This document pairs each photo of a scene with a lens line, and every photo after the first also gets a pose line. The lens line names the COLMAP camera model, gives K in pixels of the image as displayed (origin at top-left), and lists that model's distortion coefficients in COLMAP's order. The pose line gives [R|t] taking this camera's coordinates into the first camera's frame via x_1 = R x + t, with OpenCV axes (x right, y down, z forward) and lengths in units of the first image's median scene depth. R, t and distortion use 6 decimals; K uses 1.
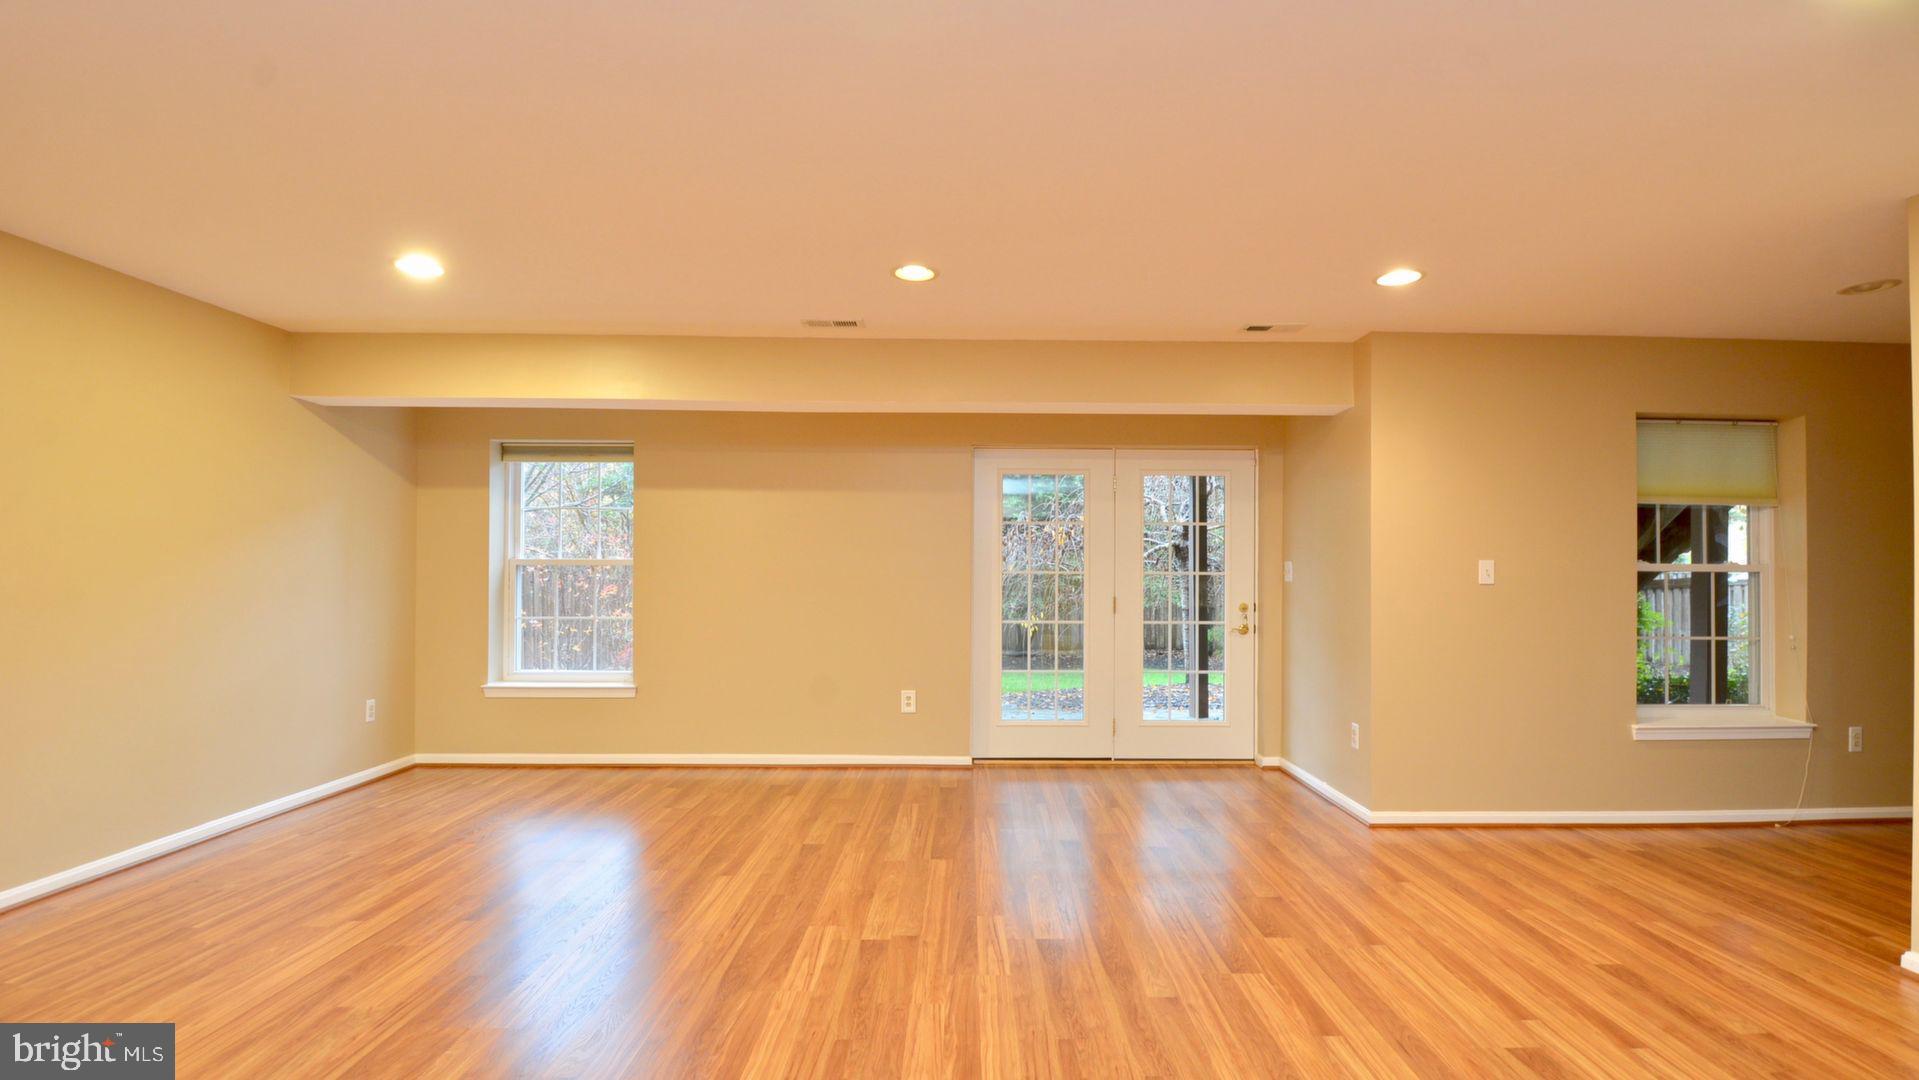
lens RADIAL K [[837.6, 0, 981.0], [0, 837.6, 566.9], [0, 0, 1]] dist [0.014997, -0.021567]
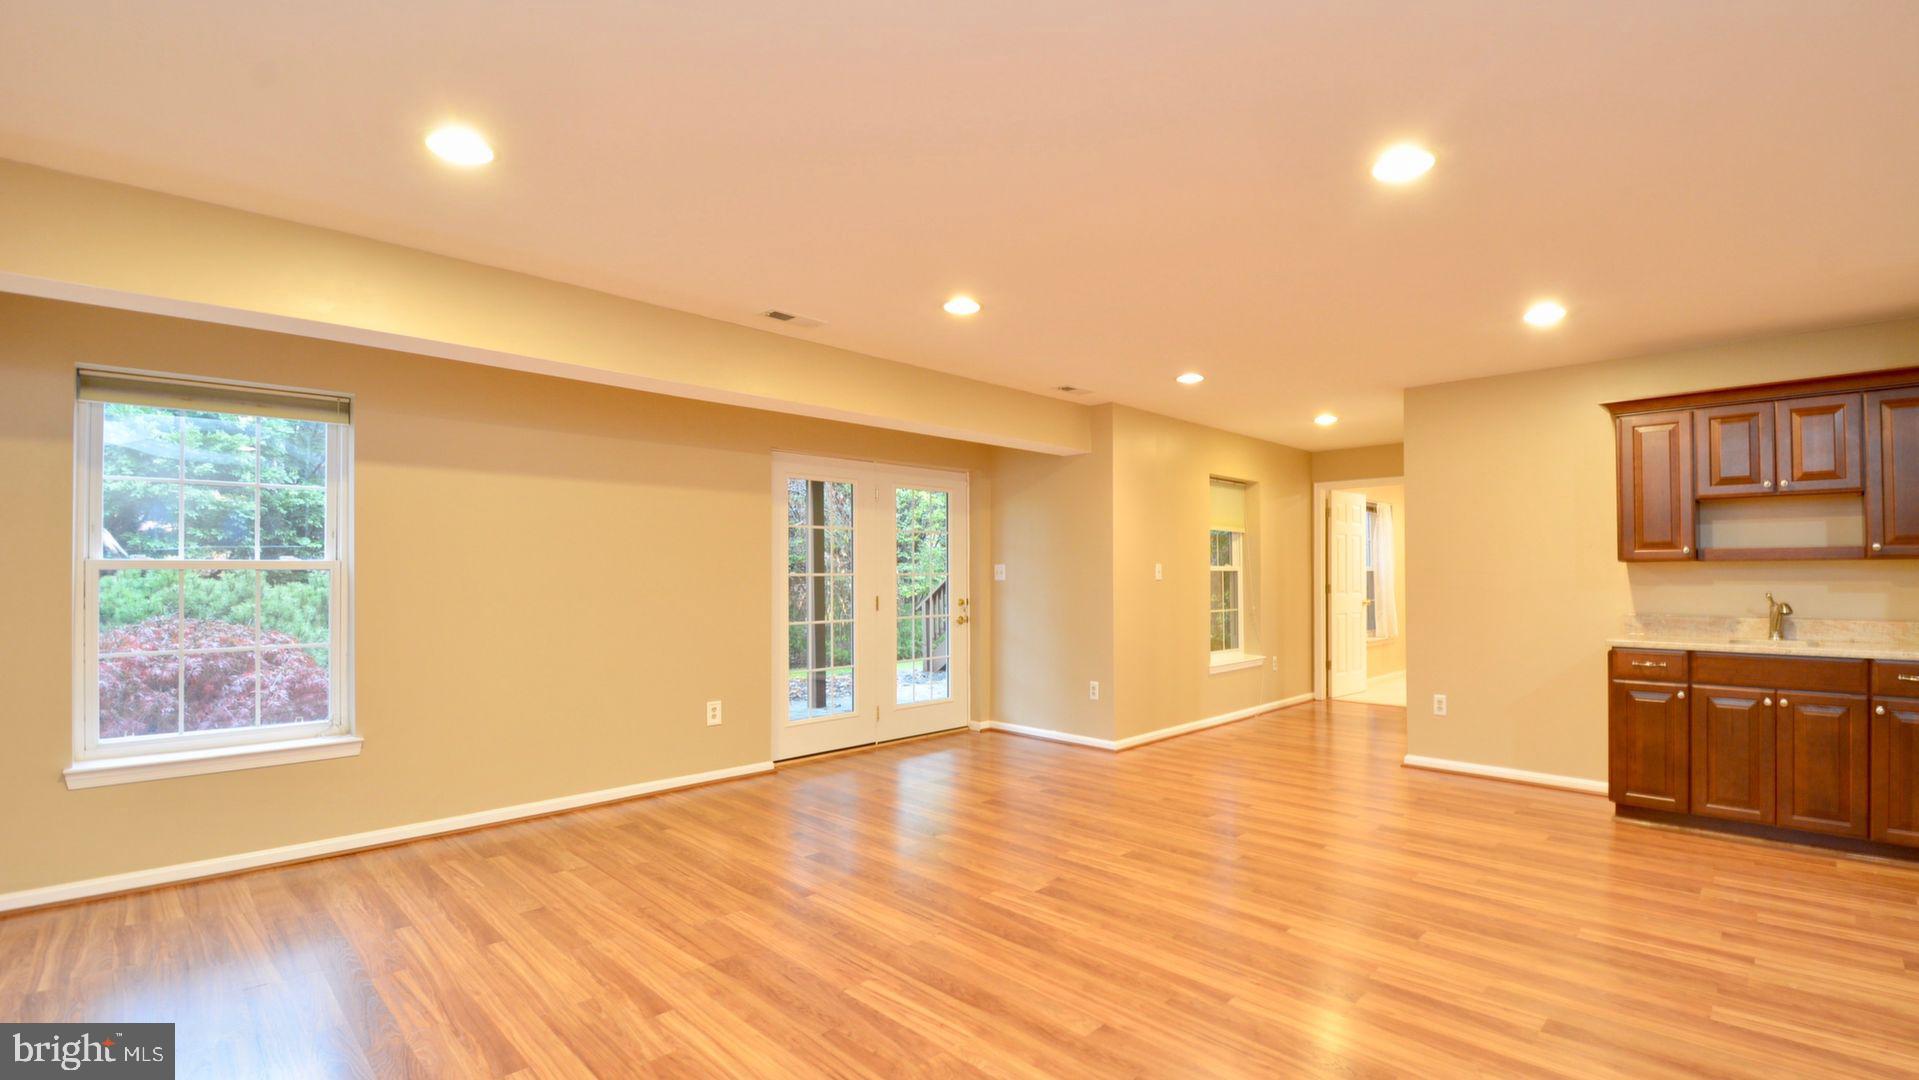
lens RADIAL K [[837.6, 0, 981.0], [0, 837.6, 566.9], [0, 0, 1]] dist [0.014997, -0.021567]
pose [[0.712099, -0.002250, 0.702076, -0.540674], [0.003693, 0.999993, -0.000541, -0.001694], [-0.702070, 0.002978, 0.712102, 0.121645]]
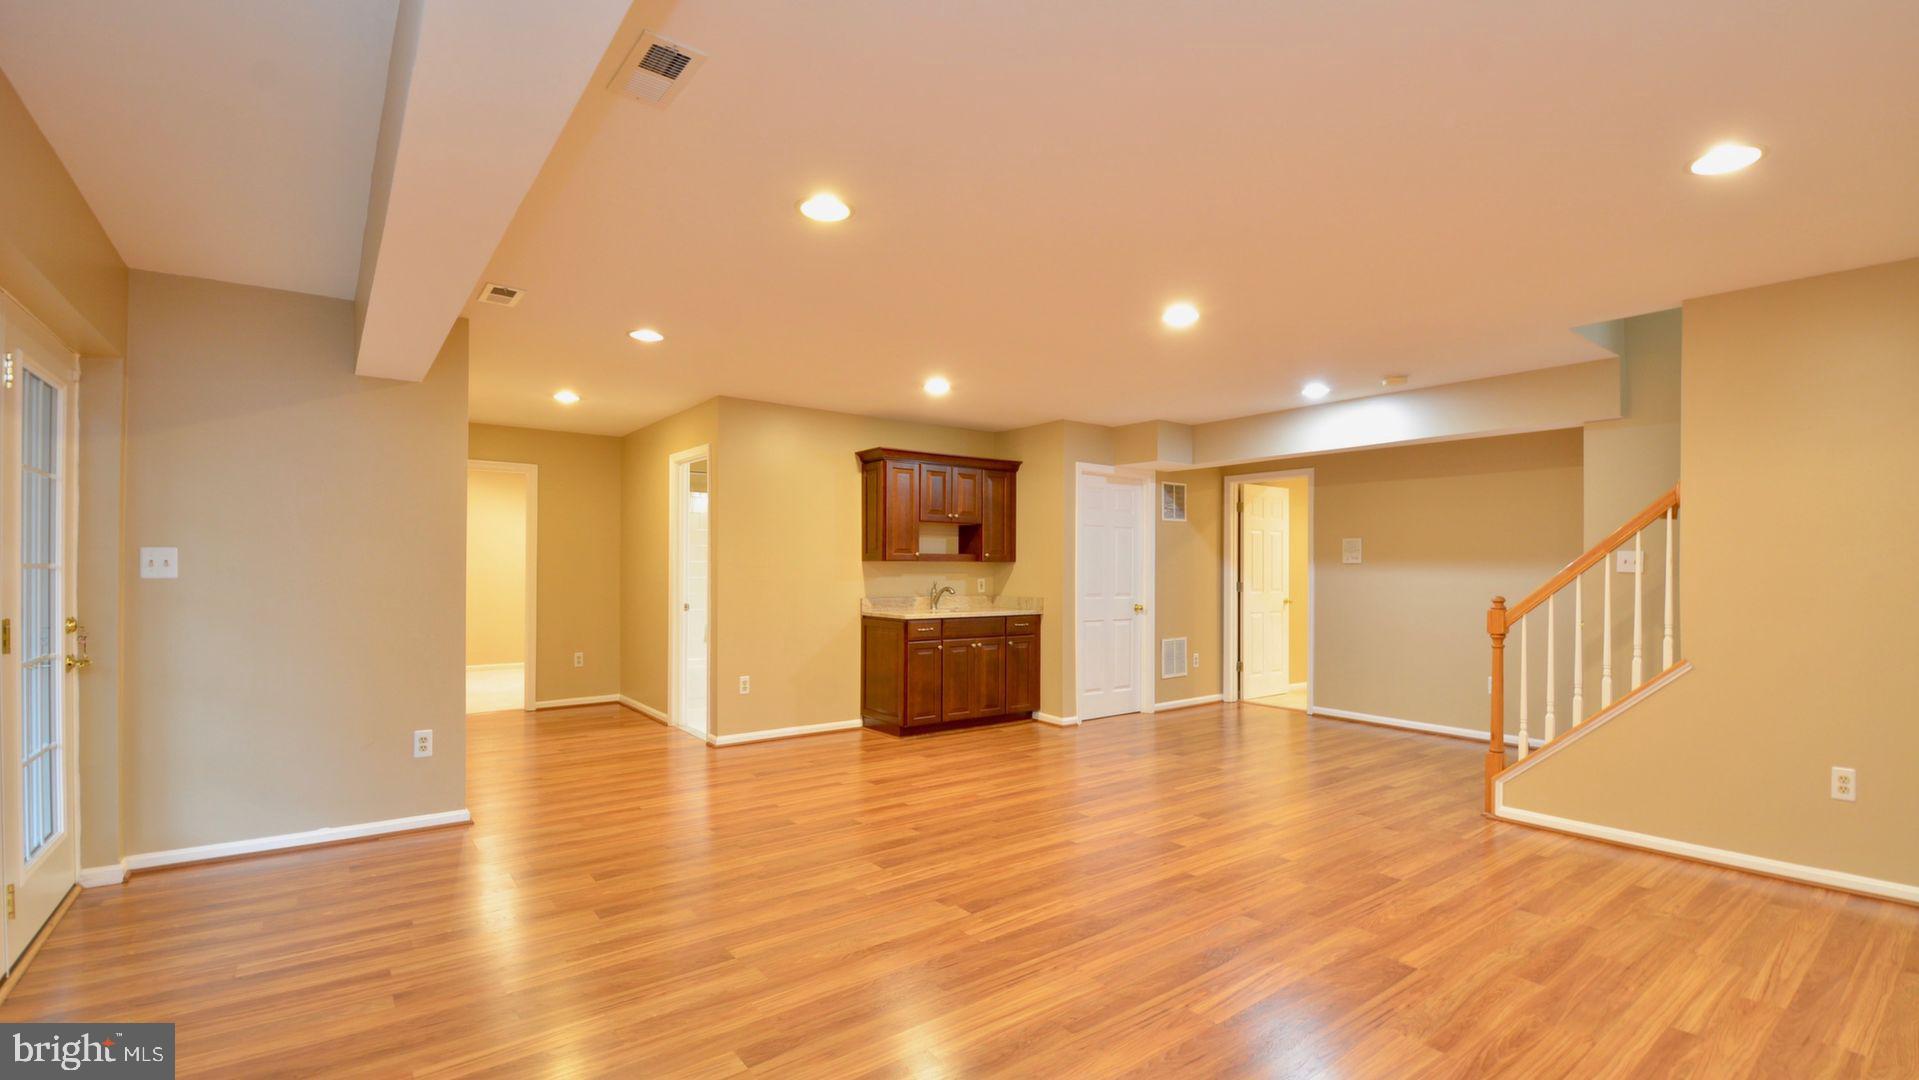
lens RADIAL K [[837.6, 0, 981.0], [0, 837.6, 566.9], [0, 0, 1]] dist [0.014997, -0.021567]
pose [[-0.601387, -0.008434, 0.798914, -0.536876], [-0.011891, 0.999928, 0.001605, 0.000306], [-0.798870, -0.008535, -0.601444, 0.879910]]
